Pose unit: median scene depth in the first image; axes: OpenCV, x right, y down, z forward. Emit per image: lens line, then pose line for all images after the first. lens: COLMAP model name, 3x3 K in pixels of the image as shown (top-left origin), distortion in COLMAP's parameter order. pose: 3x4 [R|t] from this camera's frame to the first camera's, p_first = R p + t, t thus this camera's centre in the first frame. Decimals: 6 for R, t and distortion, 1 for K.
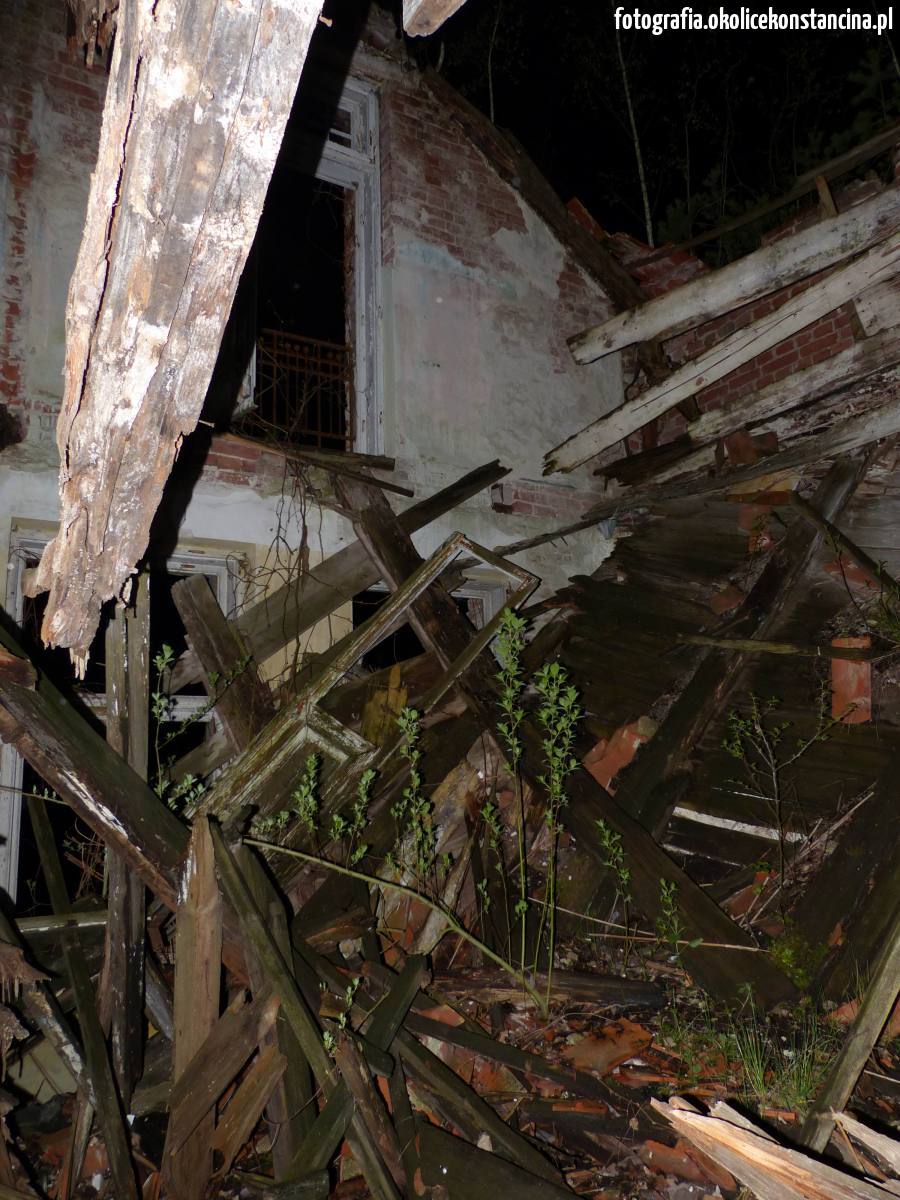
lens RADIAL K [[902.6, 0, 450.7], [0, 902.6, 604.7], [0, 0, 1]] dist [-0.028058, 0.015419]
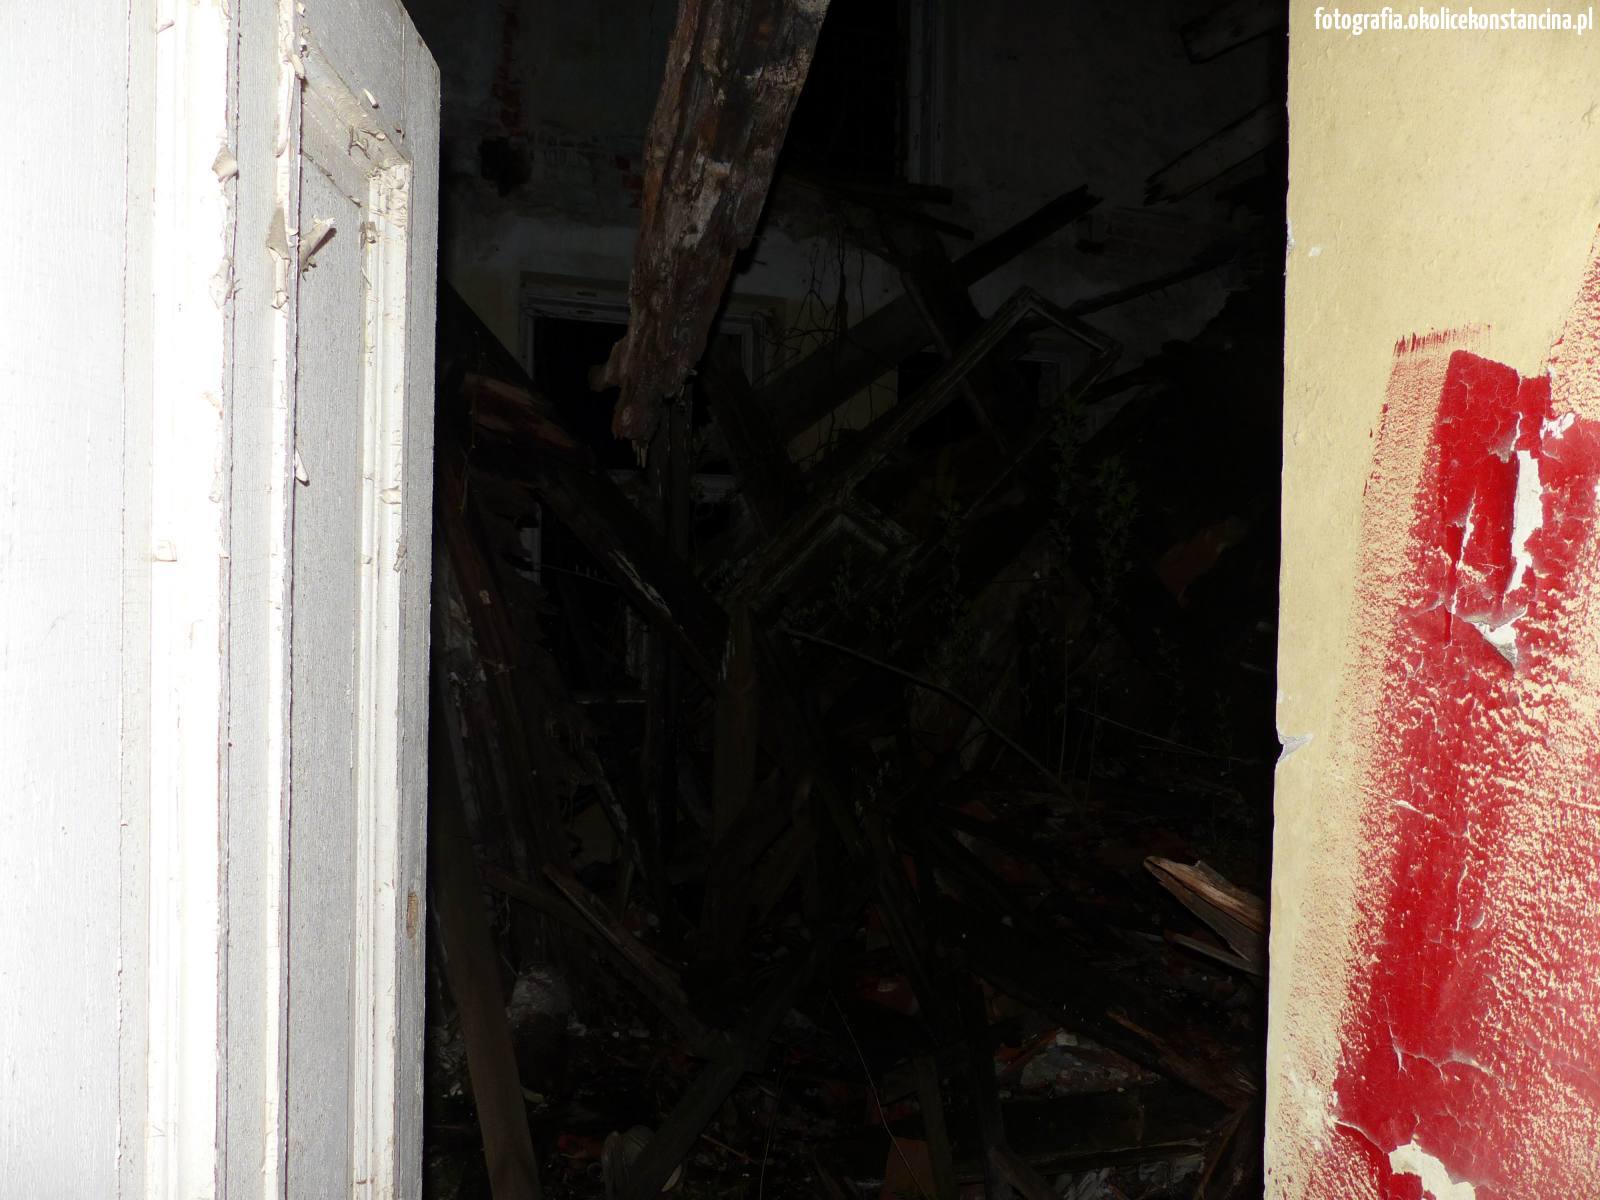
lens RADIAL K [[1203.5, 0, 799.1], [0, 1203.5, 598.3], [0, 0, 1]] dist [-0.028058, 0.015419]
pose [[0.981431, 0.047786, -0.185767, 0.023950], [-0.008995, 0.978871, 0.204279, -0.026150], [0.191604, -0.198815, 0.961125, -0.170878]]
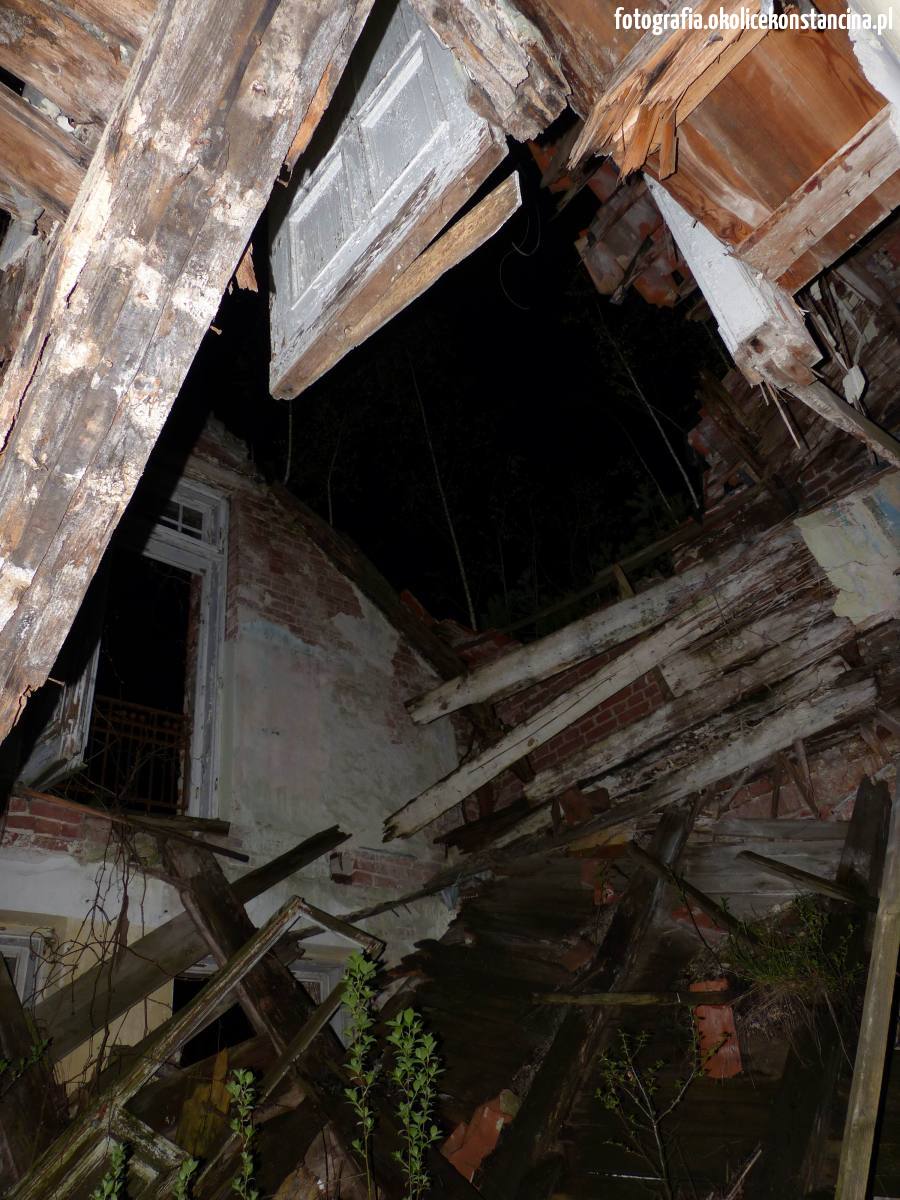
lens RADIAL K [[902.6, 0, 447.8], [0, 902.6, 607.2], [0, 0, 1]] dist [-0.028058, 0.015419]
pose [[0.983966, 0.026177, 0.176426, -0.011013], [0.051207, 0.906065, -0.420029, 0.055931], [-0.170849, 0.422328, 0.890196, 0.012695]]
